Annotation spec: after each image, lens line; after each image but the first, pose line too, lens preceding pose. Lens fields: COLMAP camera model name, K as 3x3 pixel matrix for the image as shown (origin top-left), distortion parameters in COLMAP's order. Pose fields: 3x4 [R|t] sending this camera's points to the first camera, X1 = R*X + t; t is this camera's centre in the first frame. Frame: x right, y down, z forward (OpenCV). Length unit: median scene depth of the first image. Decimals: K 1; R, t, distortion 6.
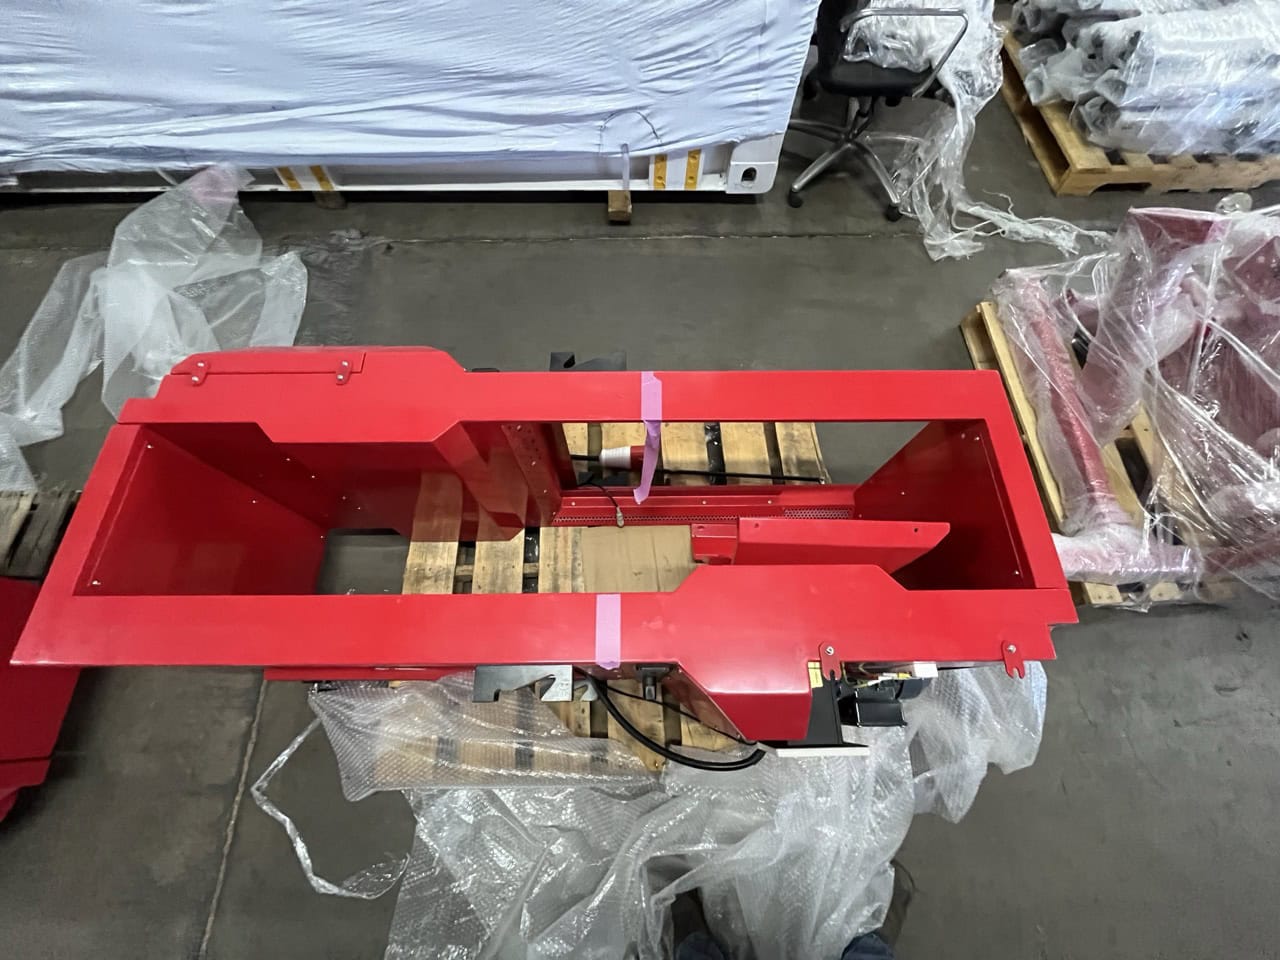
lens RADIAL K [[515.4, 0, 632.4], [0, 515.4, 483.6], [0, 0, 1]] dist [-0.002925, -0.000286]
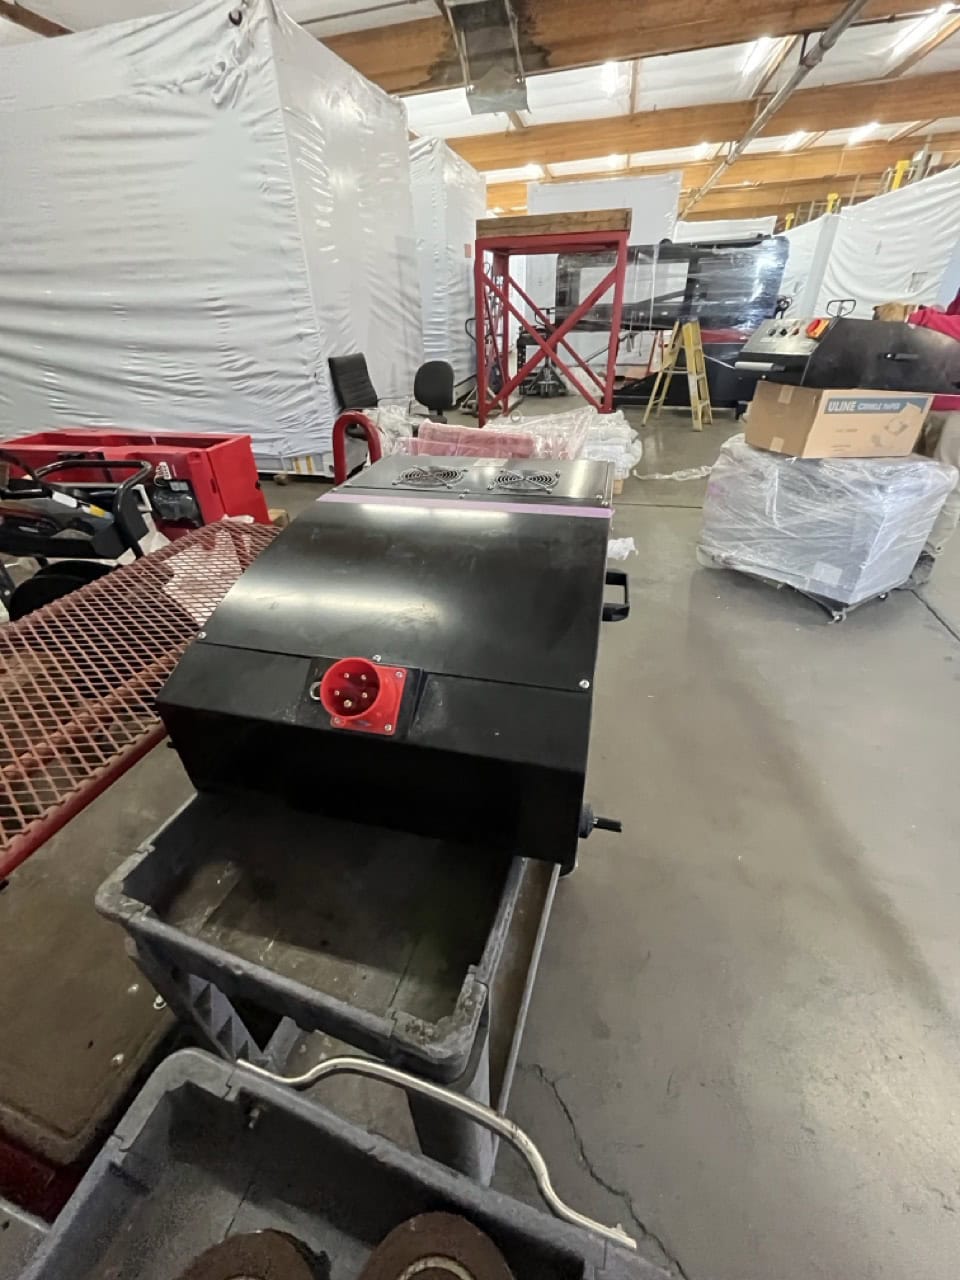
lens RADIAL K [[515.4, 0, 475.5], [0, 515.4, 629.2], [0, 0, 1]] dist [-0.002925, -0.000286]
pose [[0.971268, 0.103004, -0.214545, 1.874874], [-0.206583, 0.812493, -0.545140, 1.486433], [0.118165, 0.573799, 0.810427, -0.531429]]
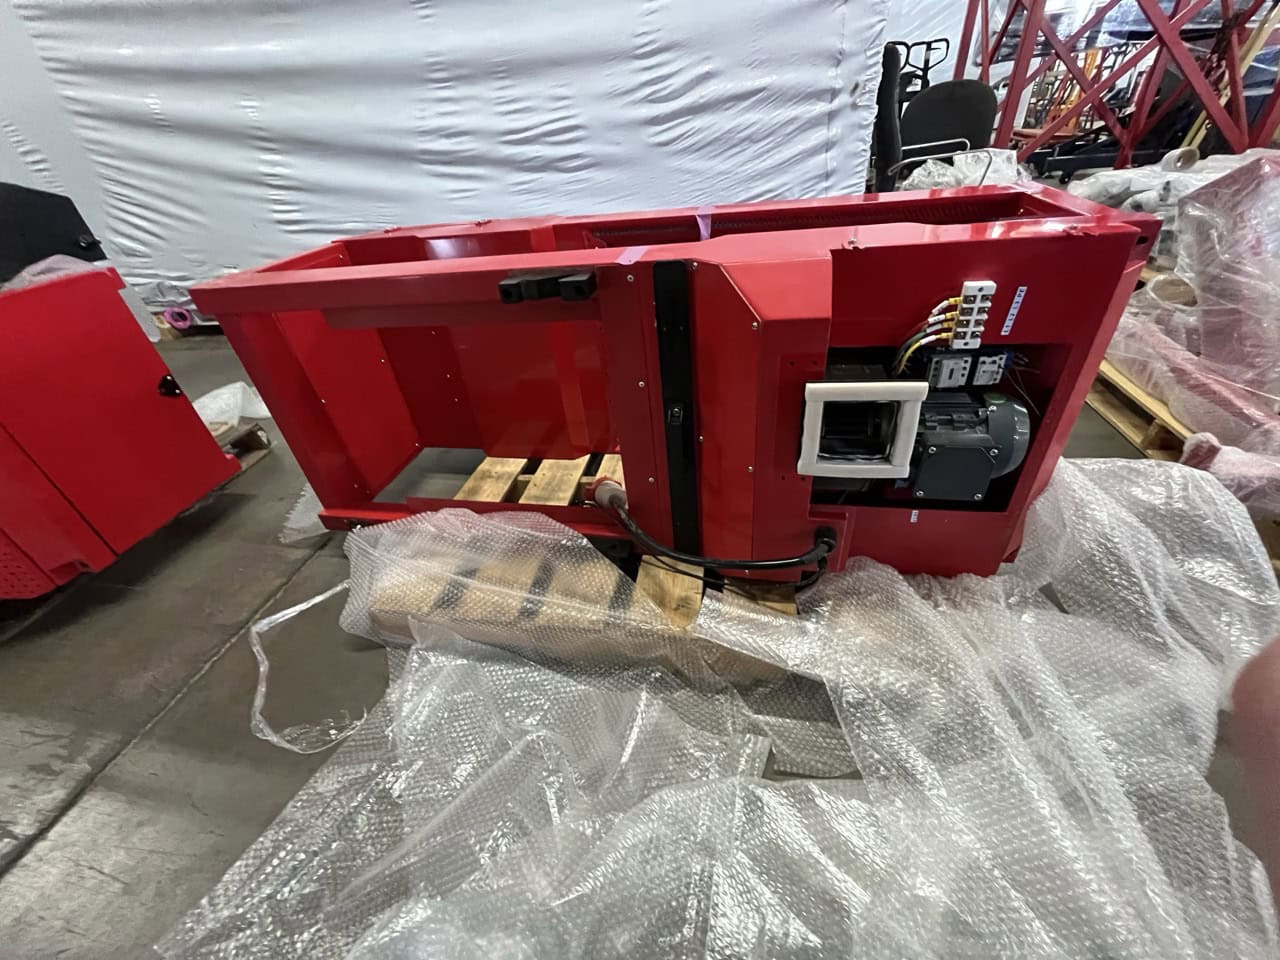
lens RADIAL K [[515.4, 0, 632.4], [0, 515.4, 483.6], [0, 0, 1]] dist [-0.002925, -0.000286]
pose [[0.969509, 0.049939, -0.239912, 0.118051], [-0.167915, 0.848439, -0.501952, 0.619705], [0.178484, 0.526932, 0.830955, 0.182042]]
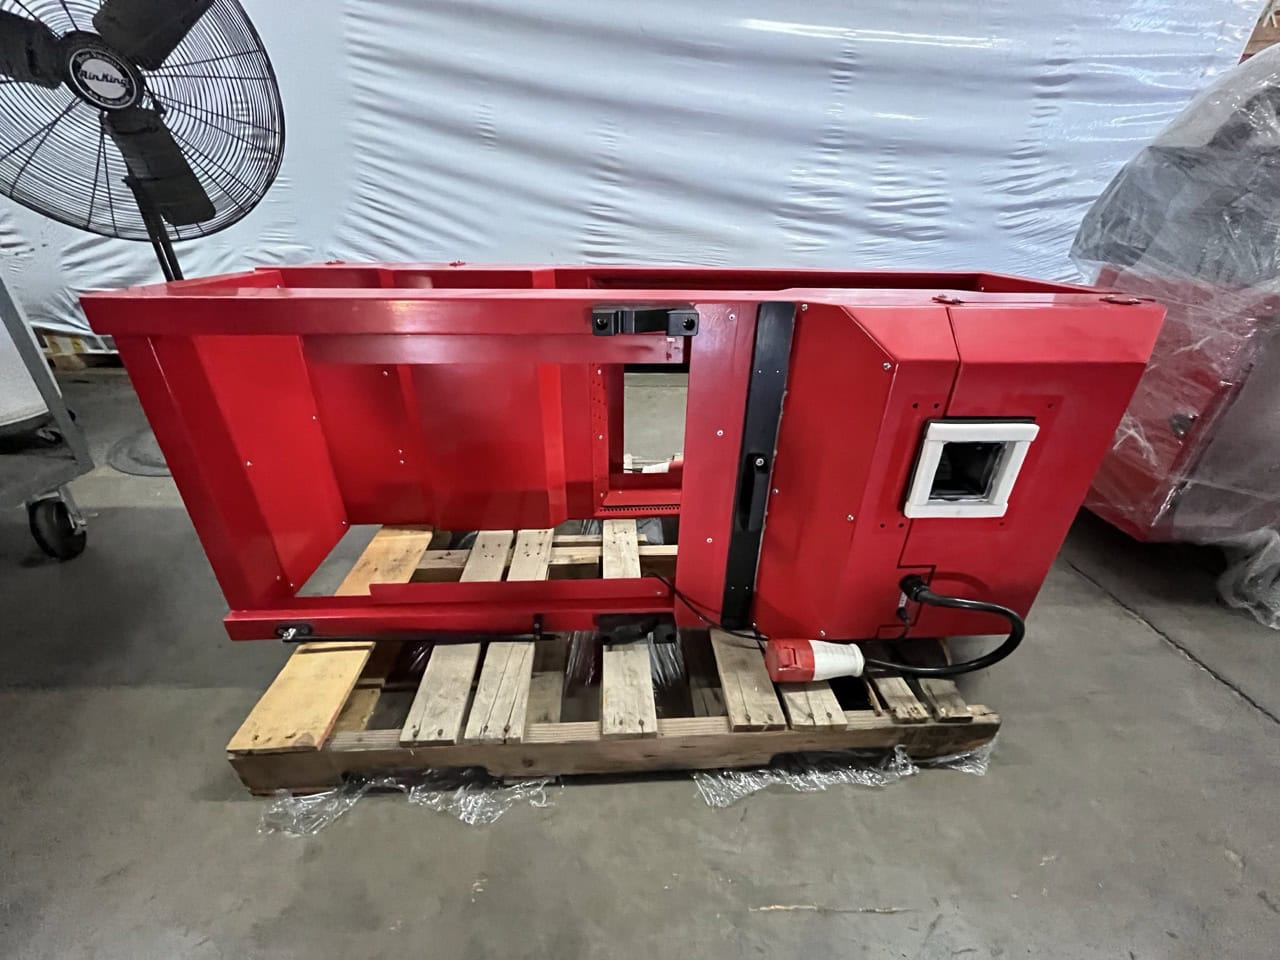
lens RADIAL K [[515.4, 0, 632.4], [0, 515.4, 483.6], [0, 0, 1]] dist [-0.002925, -0.000286]
pose [[0.999251, 0.000886, 0.038685, -1.511181], [0.022361, 0.802707, -0.595954, 0.757178], [-0.031581, 0.596372, 0.802086, 0.067245]]
